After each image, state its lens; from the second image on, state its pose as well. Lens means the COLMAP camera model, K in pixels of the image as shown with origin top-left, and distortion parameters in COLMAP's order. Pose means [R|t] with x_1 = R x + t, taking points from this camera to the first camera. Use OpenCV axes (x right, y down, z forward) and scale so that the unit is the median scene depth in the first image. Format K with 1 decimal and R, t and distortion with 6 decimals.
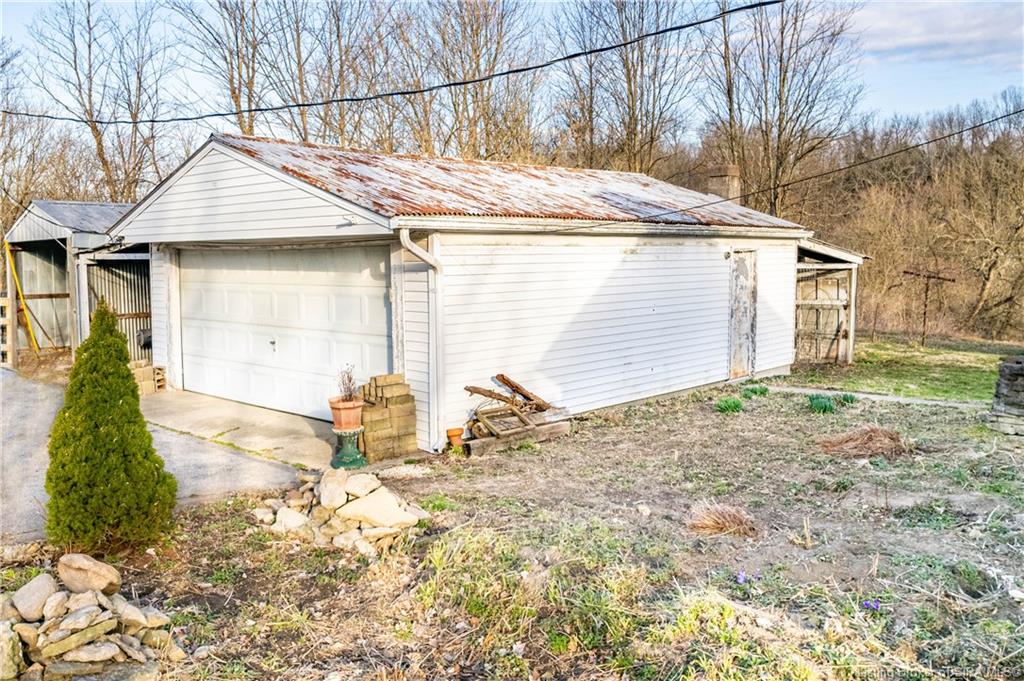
lens RADIAL K [[837.3, 0, 512.0], [0, 837.3, 340.5], [0, 0, 1]] dist [0.000633, 0.000231]
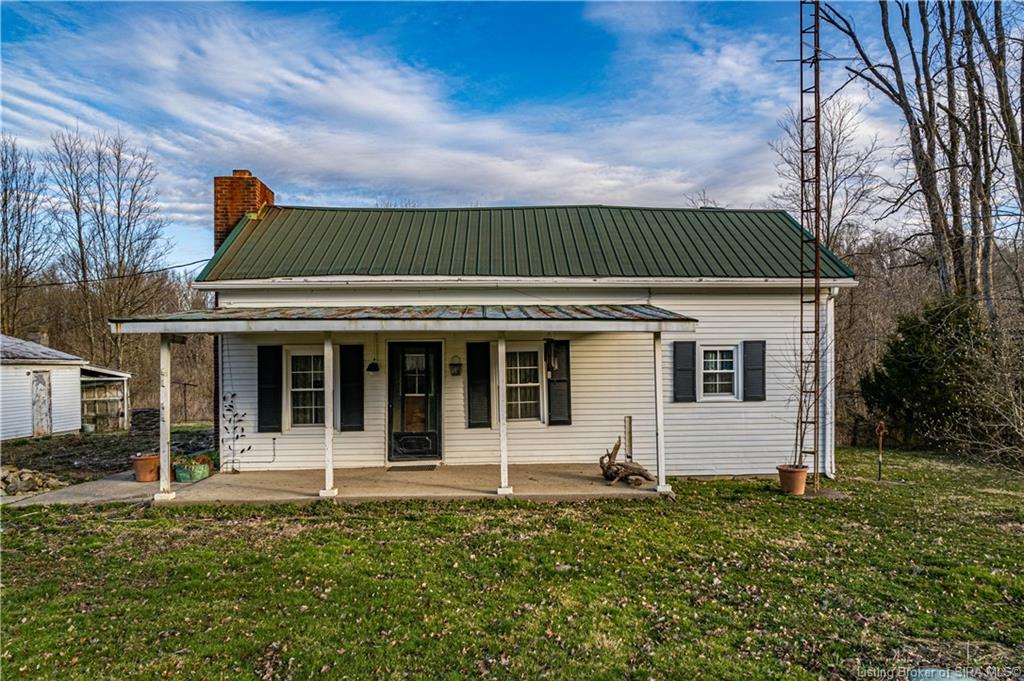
lens RADIAL K [[647.4, 0, 512.0], [0, 647.4, 340.5], [0, 0, 1]] dist [-0.001712, -0.000596]
pose [[0.702038, 0.031655, 0.711436, -0.033288], [0.075728, 0.990029, -0.118778, 0.082365], [-0.708102, 0.137262, 0.692641, -0.810744]]
